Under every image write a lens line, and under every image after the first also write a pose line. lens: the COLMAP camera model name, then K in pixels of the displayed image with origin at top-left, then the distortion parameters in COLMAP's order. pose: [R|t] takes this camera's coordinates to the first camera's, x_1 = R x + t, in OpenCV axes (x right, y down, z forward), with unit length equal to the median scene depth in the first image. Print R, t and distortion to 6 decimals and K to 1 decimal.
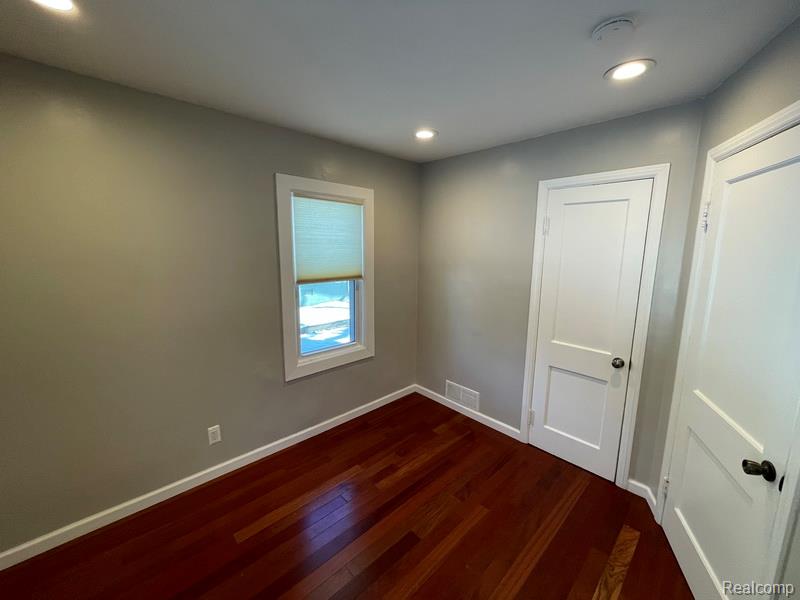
lens RADIAL K [[322.8, 0, 400.0], [0, 322.8, 300.0], [0, 0, 1]] dist [-0.000816, -0.000065]
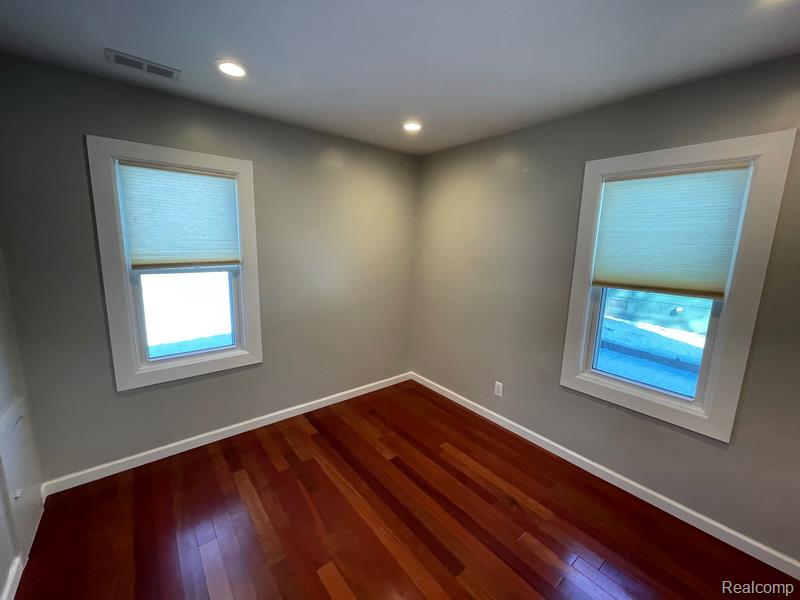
lens RADIAL K [[322.8, 0, 400.0], [0, 322.8, 300.0], [0, 0, 1]] dist [-0.000816, -0.000065]
pose [[-0.089268, 0.163575, -0.982484, 0.627748], [-0.181031, 0.967327, 0.177500, -0.076341], [0.979418, 0.193705, -0.056739, 0.596153]]
